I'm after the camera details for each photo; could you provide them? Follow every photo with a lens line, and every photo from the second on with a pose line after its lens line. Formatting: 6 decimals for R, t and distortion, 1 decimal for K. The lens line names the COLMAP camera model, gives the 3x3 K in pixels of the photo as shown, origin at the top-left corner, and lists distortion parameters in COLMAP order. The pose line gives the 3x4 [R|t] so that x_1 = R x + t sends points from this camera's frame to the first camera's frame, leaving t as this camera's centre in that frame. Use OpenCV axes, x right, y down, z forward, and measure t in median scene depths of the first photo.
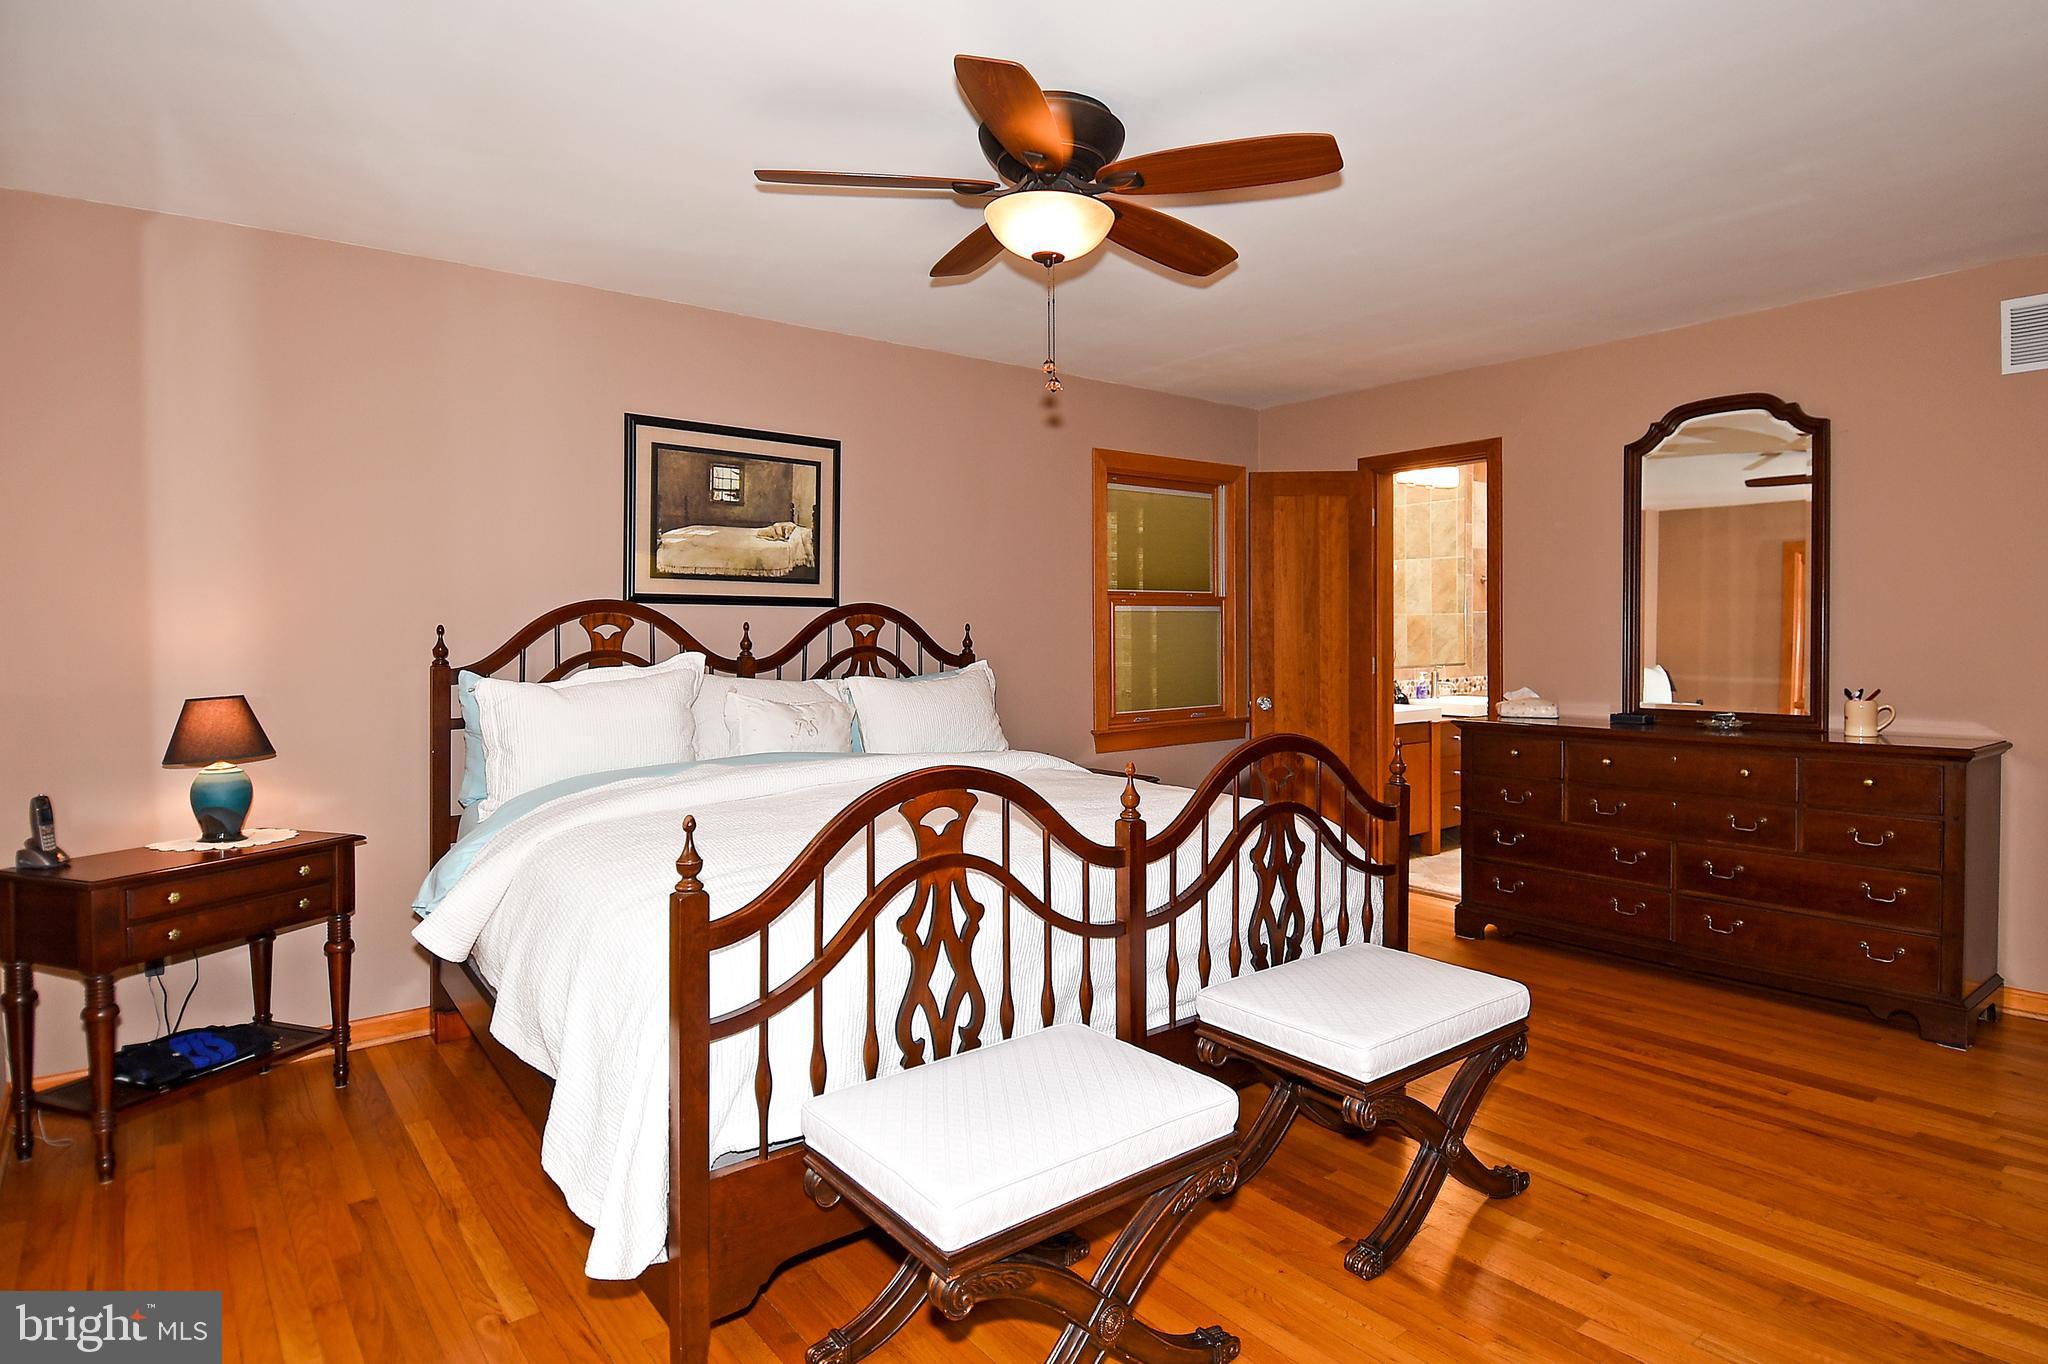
lens RADIAL K [[1092.2, 0, 1045.5], [0, 1092.2, 652.9], [0, 0, 1]] dist [0.051234, -0.055380]
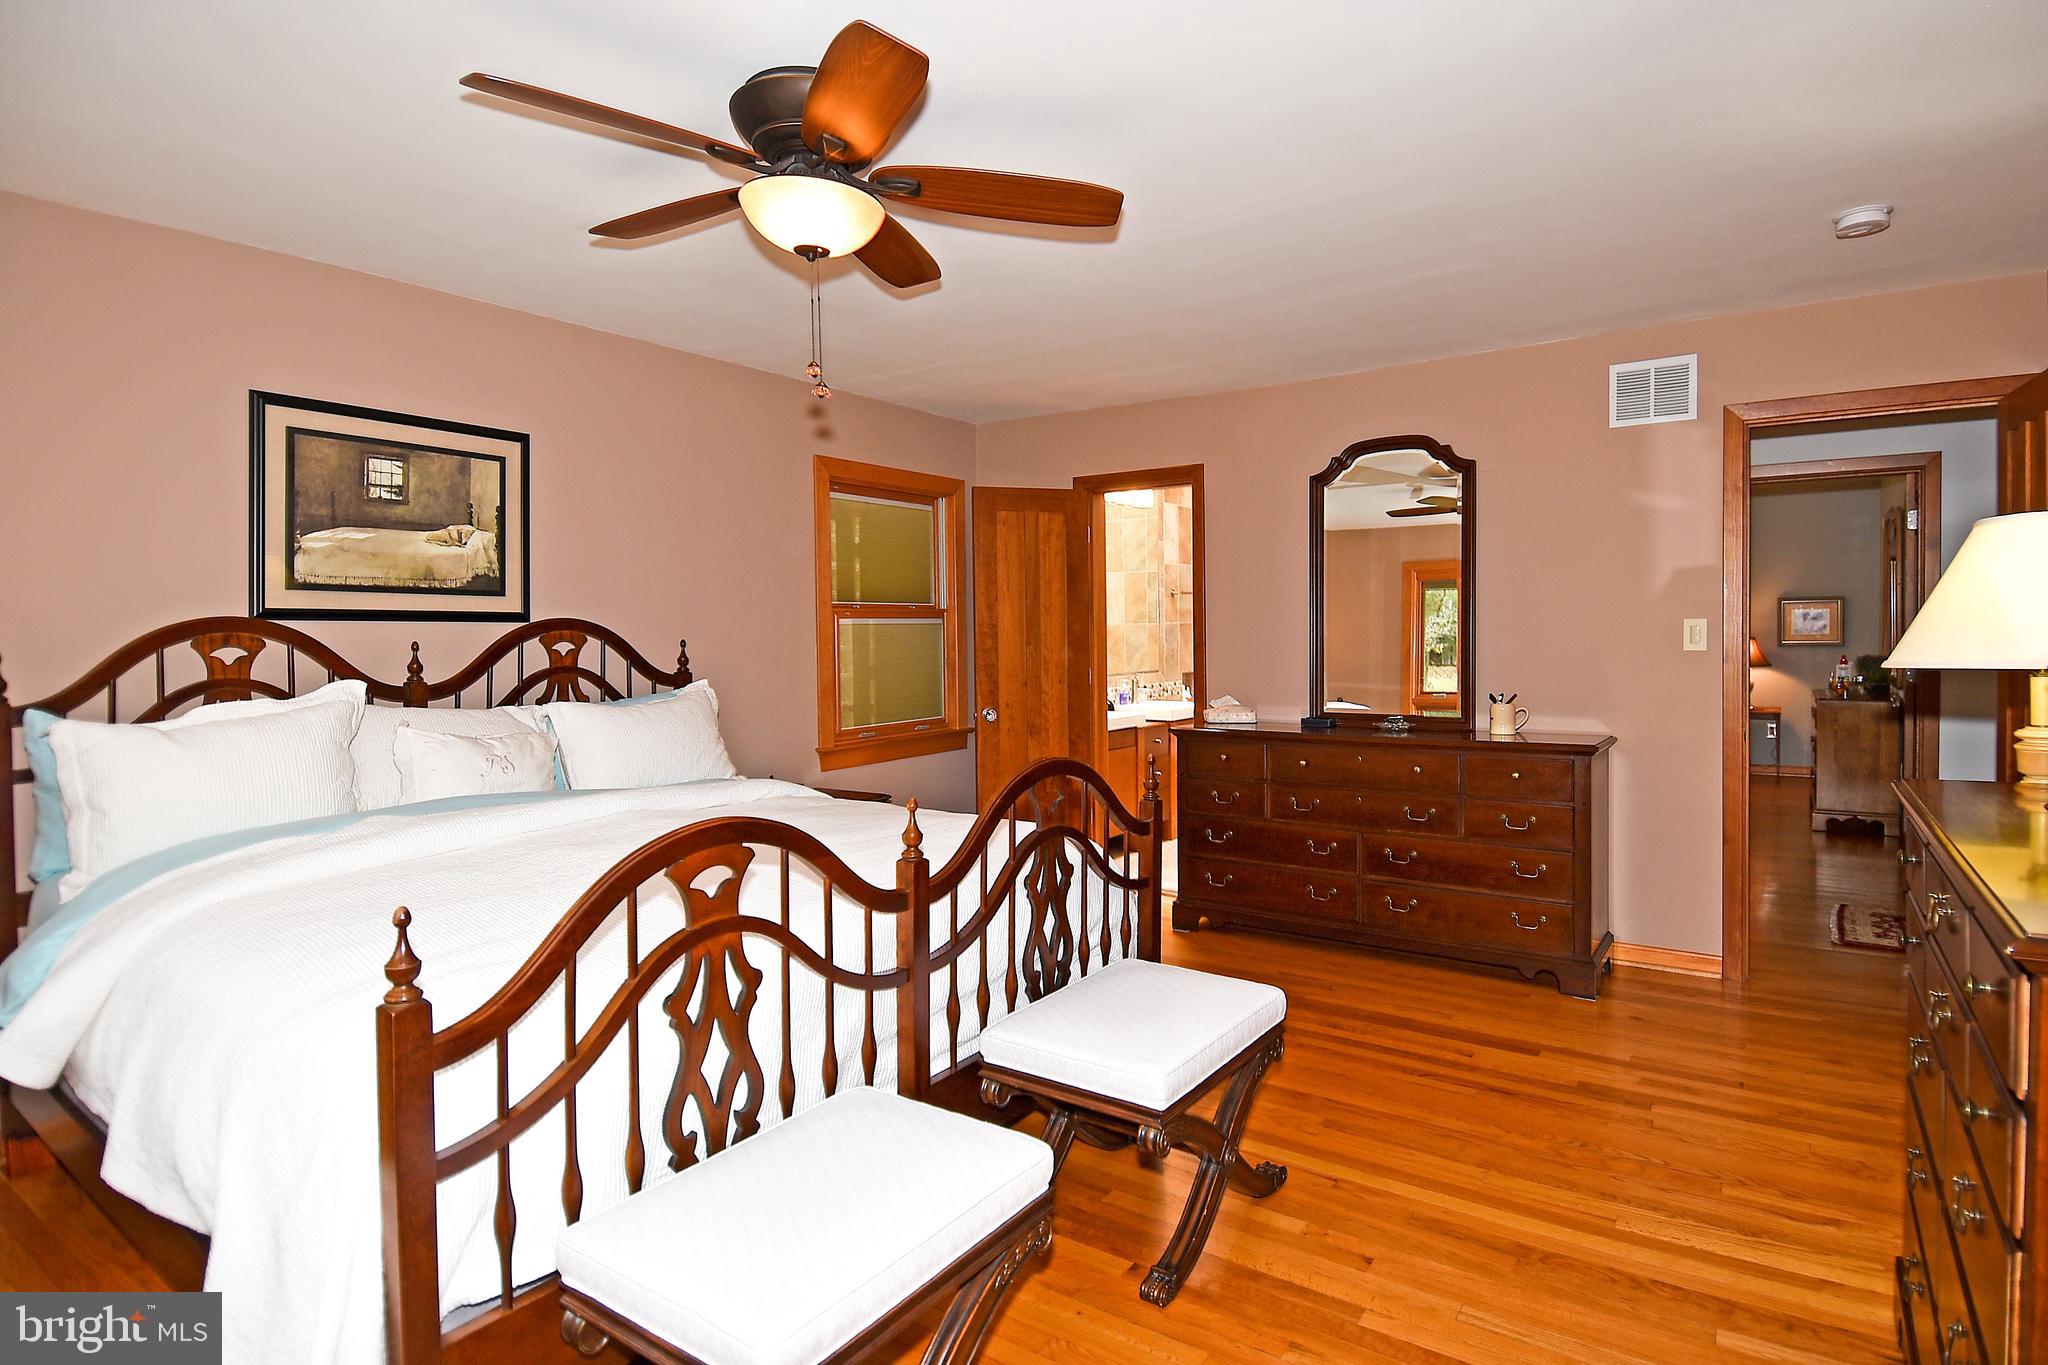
lens RADIAL K [[1060.9, 0, 1044.9], [0, 1060.9, 660.0], [0, 0, 1]] dist [0.054083, -0.060063]
pose [[0.956158, -0.011960, 0.292606, -0.056802], [0.010179, 0.999919, 0.007608, -0.017634], [-0.292673, -0.004296, 0.956203, 0.065471]]
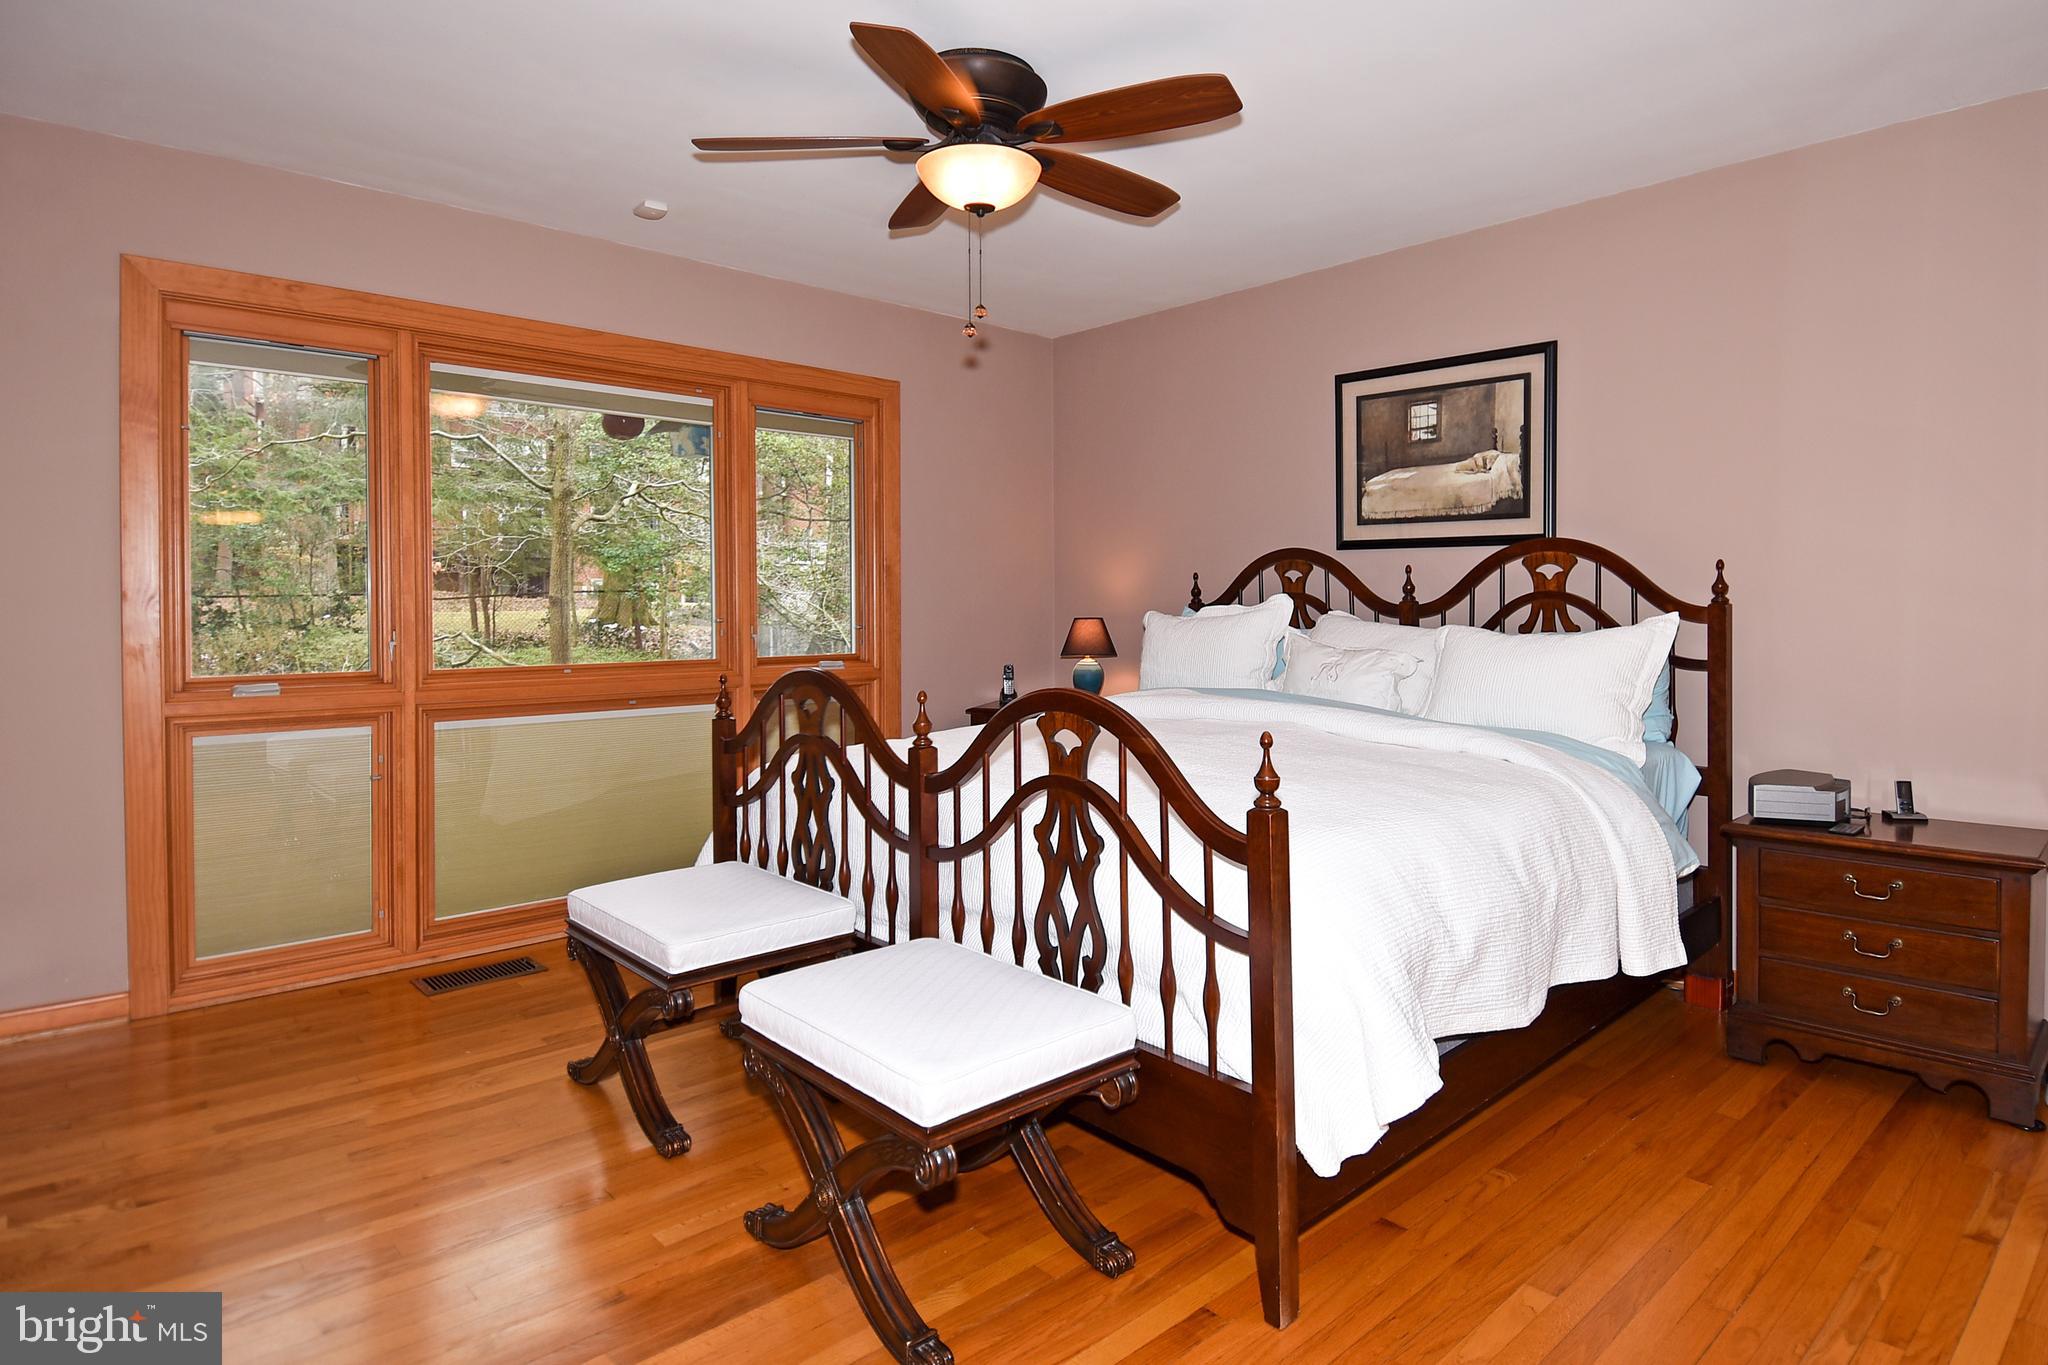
lens RADIAL K [[1092.2, 0, 1045.5], [0, 1092.2, 653.4], [0, 0, 1]] dist [0.051234, -0.055380]
pose [[0.090148, 0.063312, -0.993914, 0.780352], [-0.013393, 0.997964, 0.062355, -0.007491], [0.995838, 0.007691, 0.090813, 0.693893]]
